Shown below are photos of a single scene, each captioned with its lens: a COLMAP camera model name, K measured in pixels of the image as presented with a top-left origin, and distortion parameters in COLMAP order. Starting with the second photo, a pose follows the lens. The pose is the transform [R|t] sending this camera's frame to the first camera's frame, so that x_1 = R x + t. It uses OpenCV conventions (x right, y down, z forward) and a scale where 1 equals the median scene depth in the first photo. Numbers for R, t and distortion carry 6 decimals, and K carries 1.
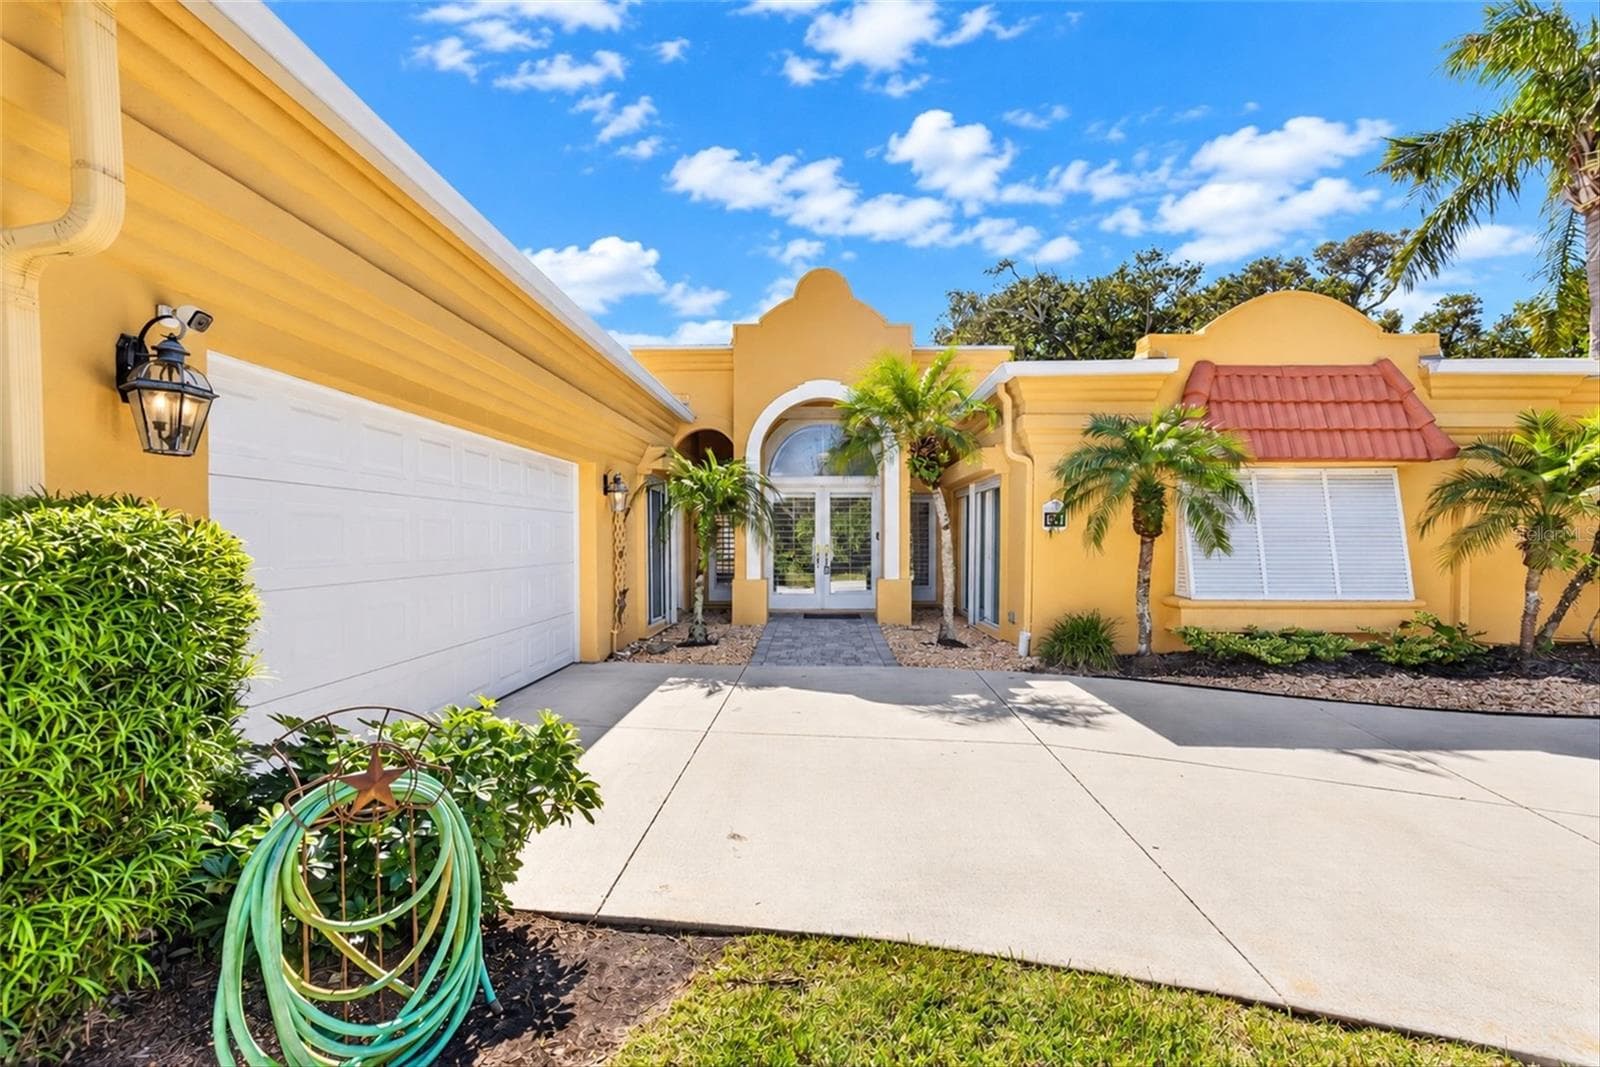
lens RADIAL K [[736.0, 0, 800.5], [0, 736.0, 565.3], [0, 0, 1]] dist [-0.001073, 0.000835]
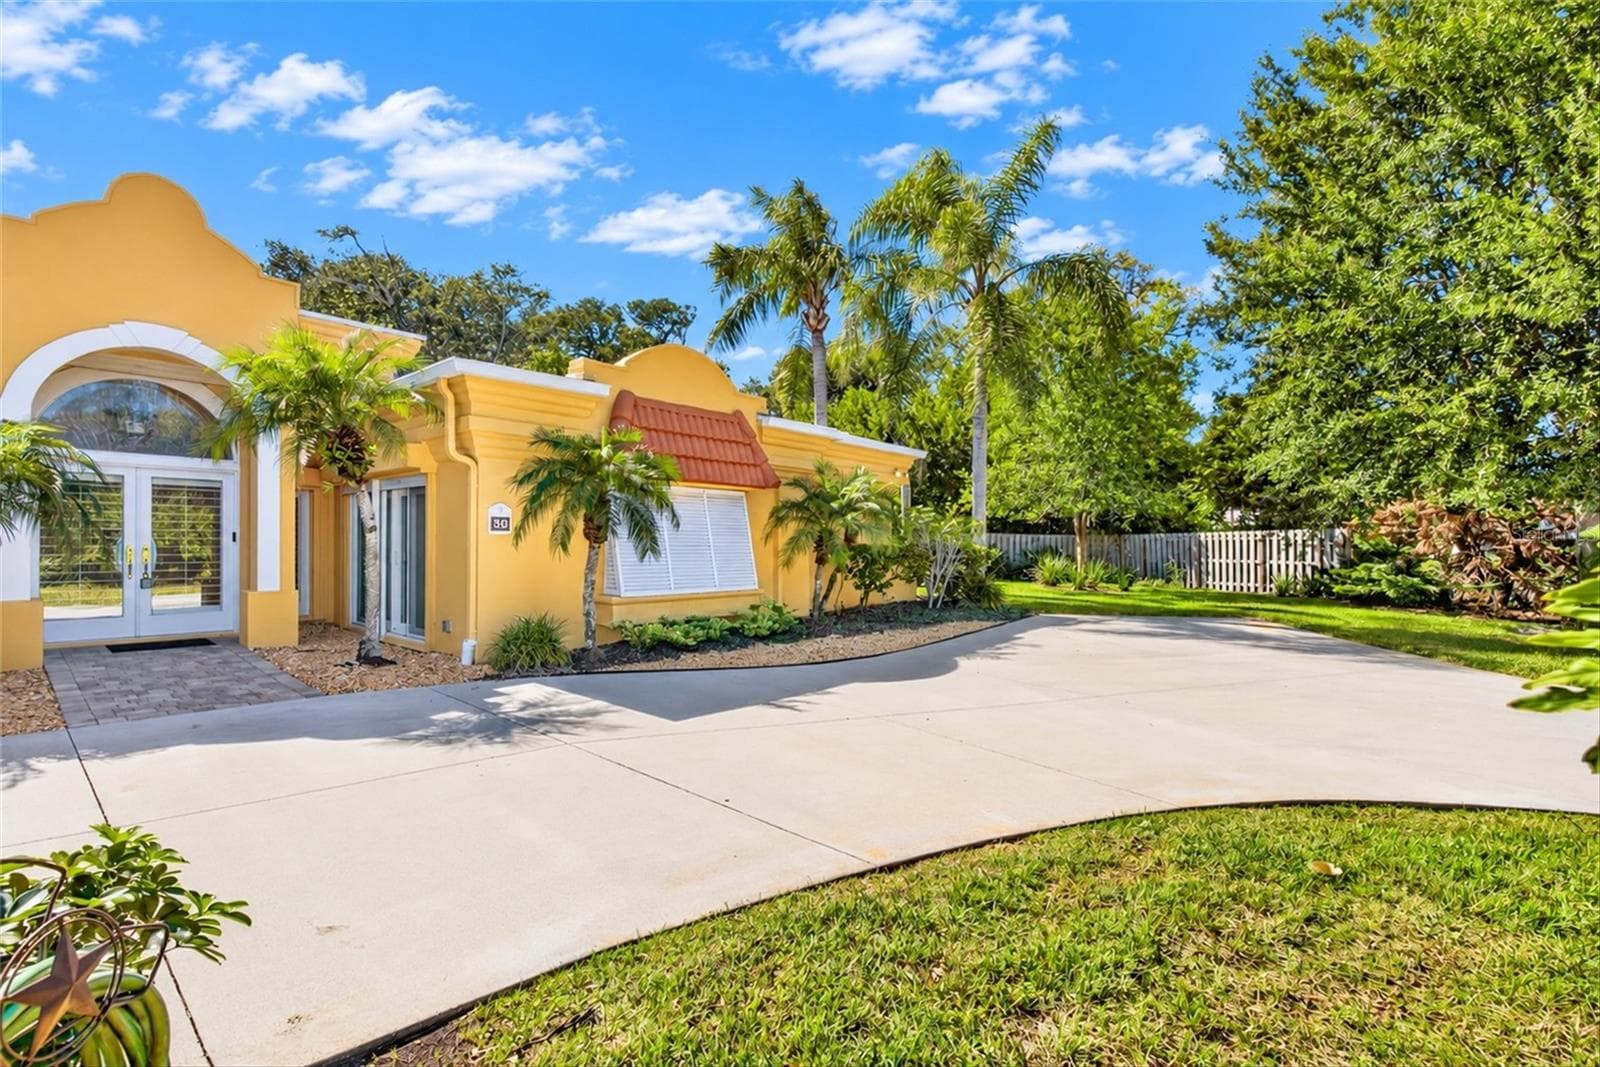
lens RADIAL K [[736.0, 0, 813.2], [0, 736.0, 545.3], [0, 0, 1]] dist [-0.001073, 0.000835]
pose [[0.634601, 0.001581, 0.772838, -0.163236], [0.020142, 0.999624, -0.018584, -0.006464], [-0.772577, 0.027360, 0.634331, 0.041890]]
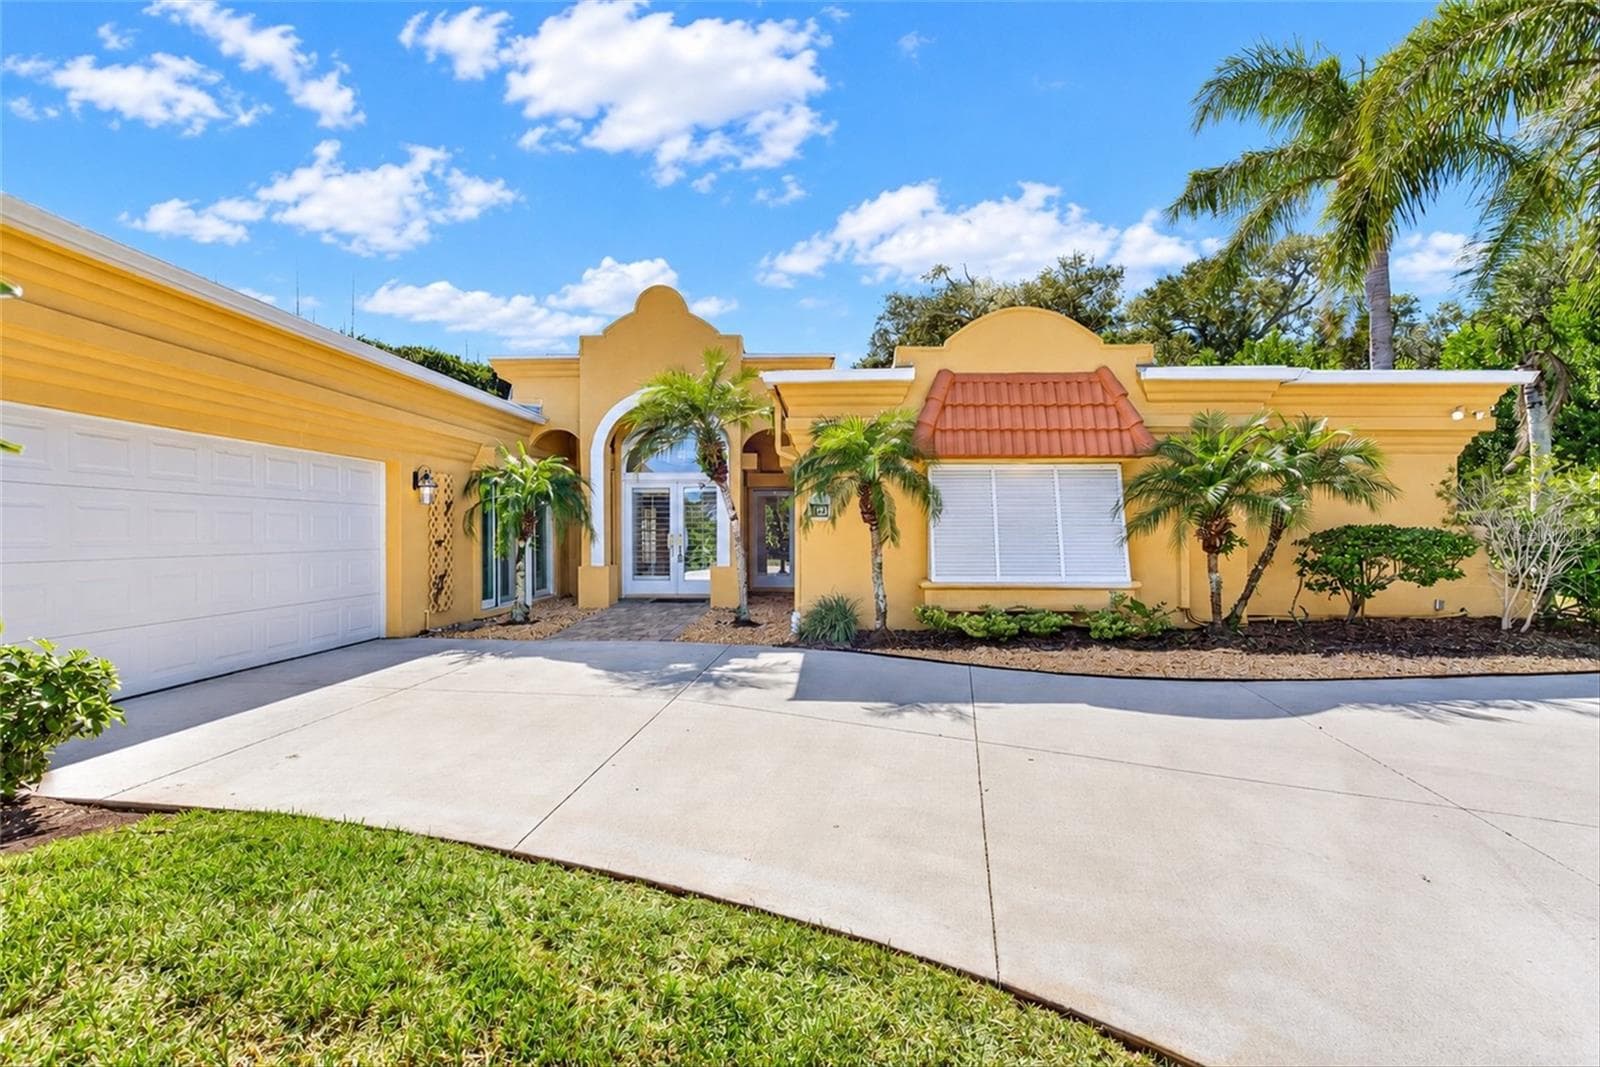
lens RADIAL K [[736.0, 0, 809.9], [0, 736.0, 537.8], [0, 0, 1]] dist [-0.001073, 0.000835]
pose [[0.999926, -0.001702, -0.012054, 0.361083], [0.001324, 0.999510, -0.031283, 0.014589], [0.012102, 0.031265, 0.999438, -0.118541]]
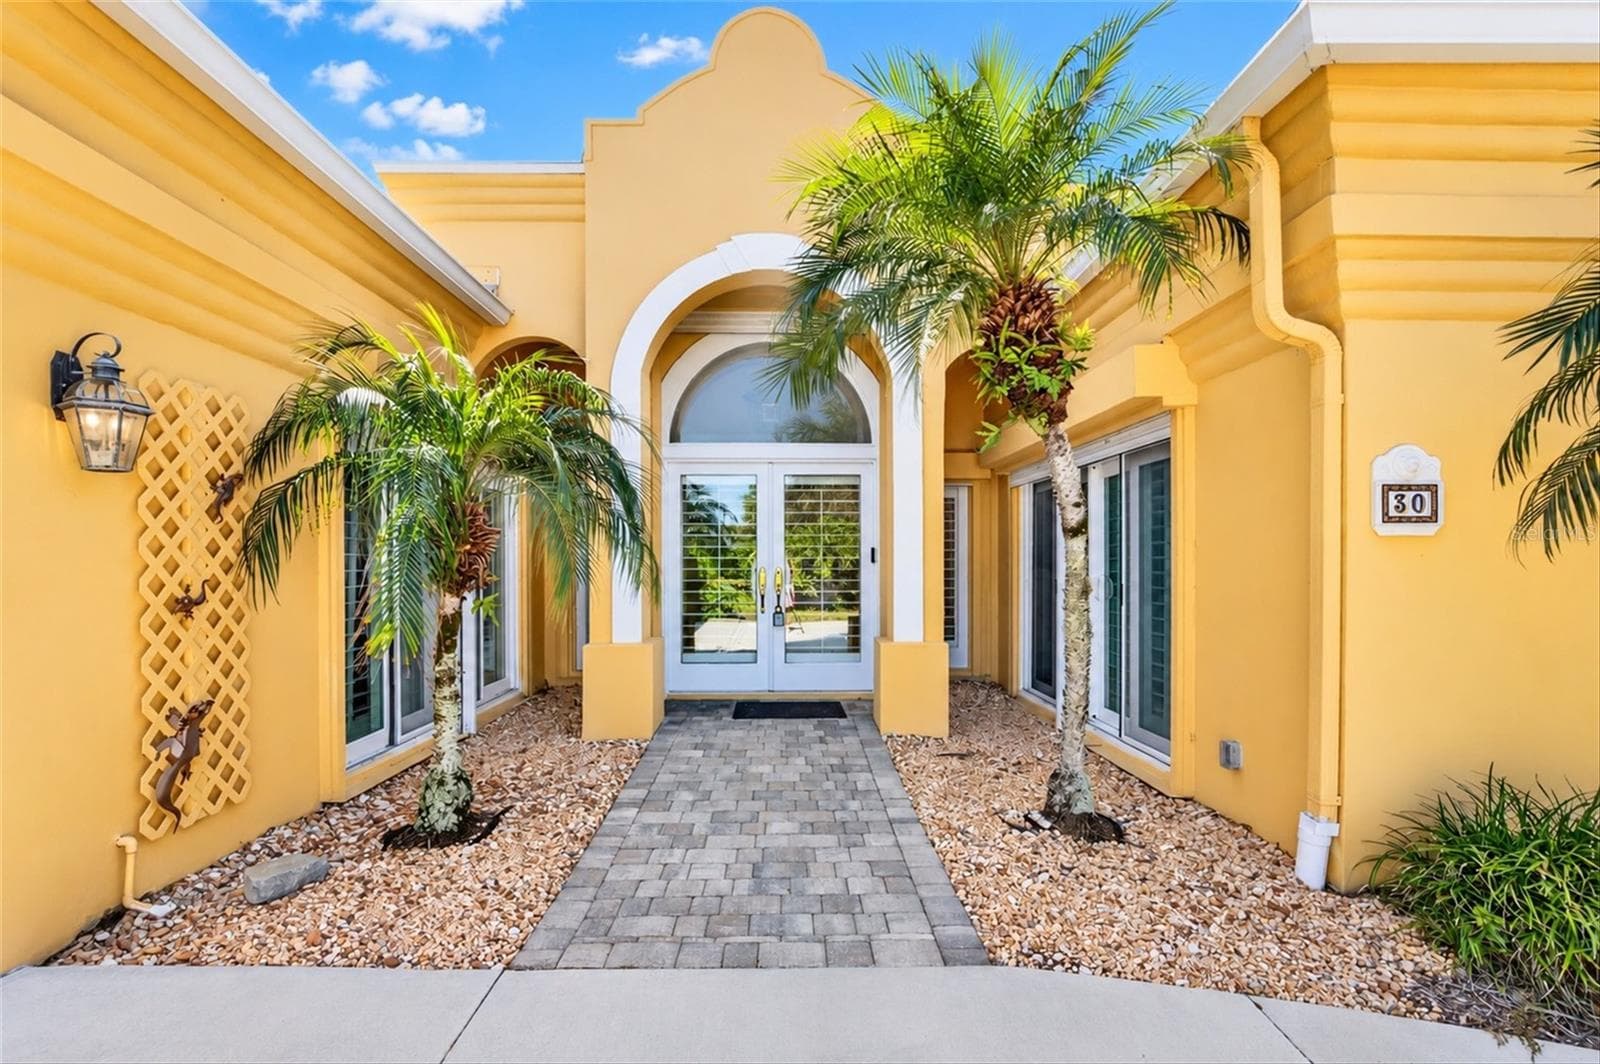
lens RADIAL K [[736.0, 0, 792.2], [0, 736.0, 570.7], [0, 0, 1]] dist [-0.001073, 0.000835]
pose [[0.999142, -0.003860, 0.041244, 0.036646], [0.004727, 0.999769, -0.020946, -0.025014], [-0.041154, 0.021123, 0.998930, 0.691135]]
